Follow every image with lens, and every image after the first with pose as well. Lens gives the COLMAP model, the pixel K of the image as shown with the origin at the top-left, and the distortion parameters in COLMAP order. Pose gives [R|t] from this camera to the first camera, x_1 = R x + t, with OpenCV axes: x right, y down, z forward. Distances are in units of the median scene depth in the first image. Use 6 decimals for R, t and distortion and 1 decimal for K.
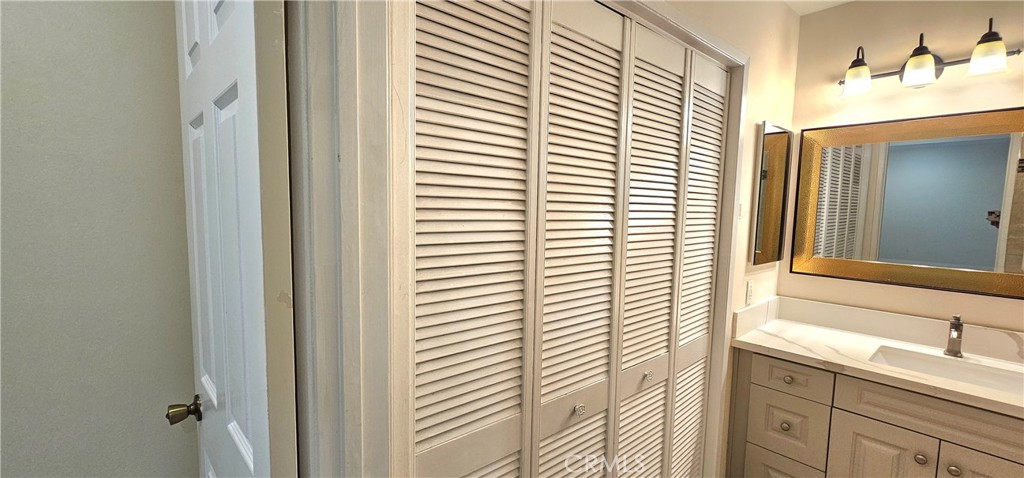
lens RADIAL K [[423.7, 0, 514.9], [0, 423.7, 246.9], [0, 0, 1]] dist [-0.001112, -0.003031]
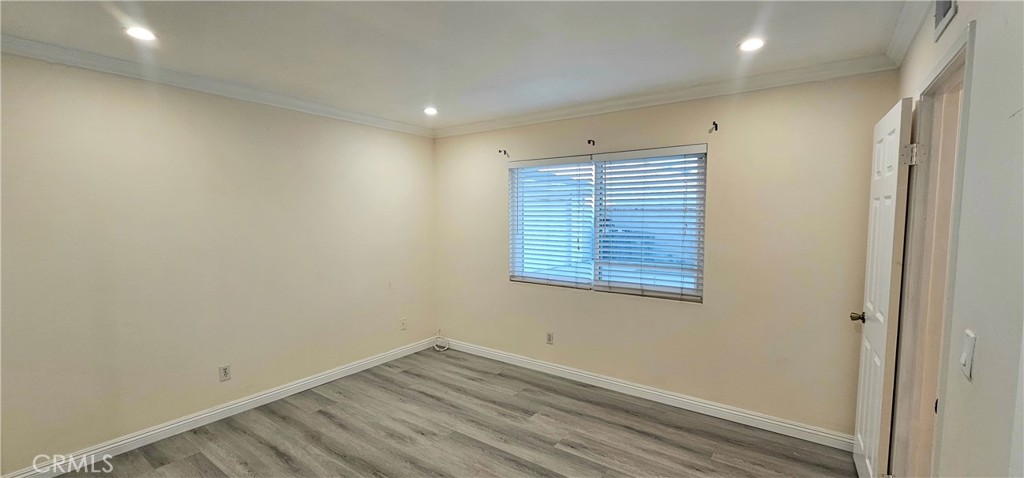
lens RADIAL K [[423.7, 0, 514.9], [0, 423.7, 246.9], [0, 0, 1]] dist [-0.001112, -0.003031]
pose [[0.219874, 0.049079, -0.974293, 1.120130], [-0.092764, 0.995260, 0.029200, 0.104276], [0.971108, 0.083959, 0.223385, -1.474515]]
